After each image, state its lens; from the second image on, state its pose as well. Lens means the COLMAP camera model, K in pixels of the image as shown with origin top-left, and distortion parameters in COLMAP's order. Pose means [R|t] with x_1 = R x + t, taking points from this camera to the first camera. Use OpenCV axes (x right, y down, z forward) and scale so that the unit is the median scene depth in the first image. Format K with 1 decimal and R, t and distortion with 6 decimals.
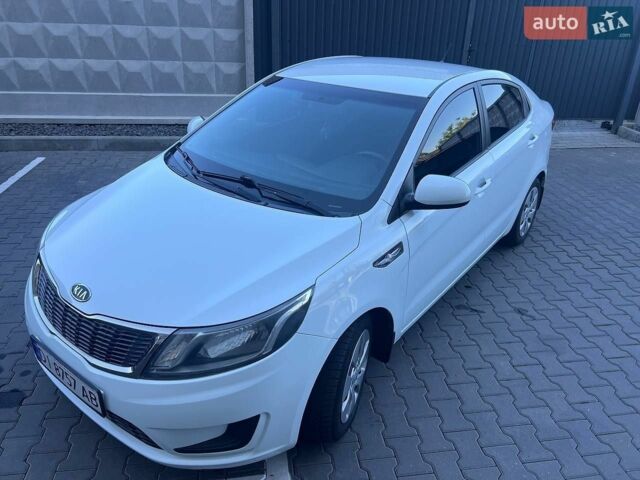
lens RADIAL K [[492.3, 0, 319.2], [0, 492.3, 237.5], [0, 0, 1]] dist [0.028723, -0.044042]
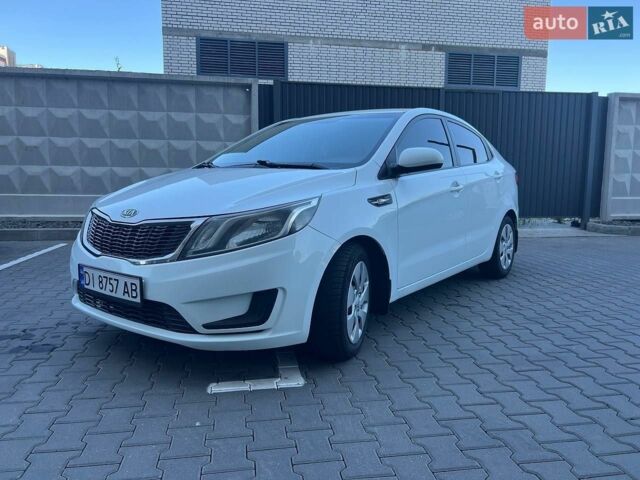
lens RADIAL K [[492.3, 0, 319.2], [0, 492.3, 237.5], [0, 0, 1]] dist [0.028723, -0.044042]
pose [[0.999631, -0.023562, 0.013487, -0.015126], [0.026646, 0.946632, -0.321214, 0.267275], [-0.005199, 0.321455, 0.946911, -0.064157]]
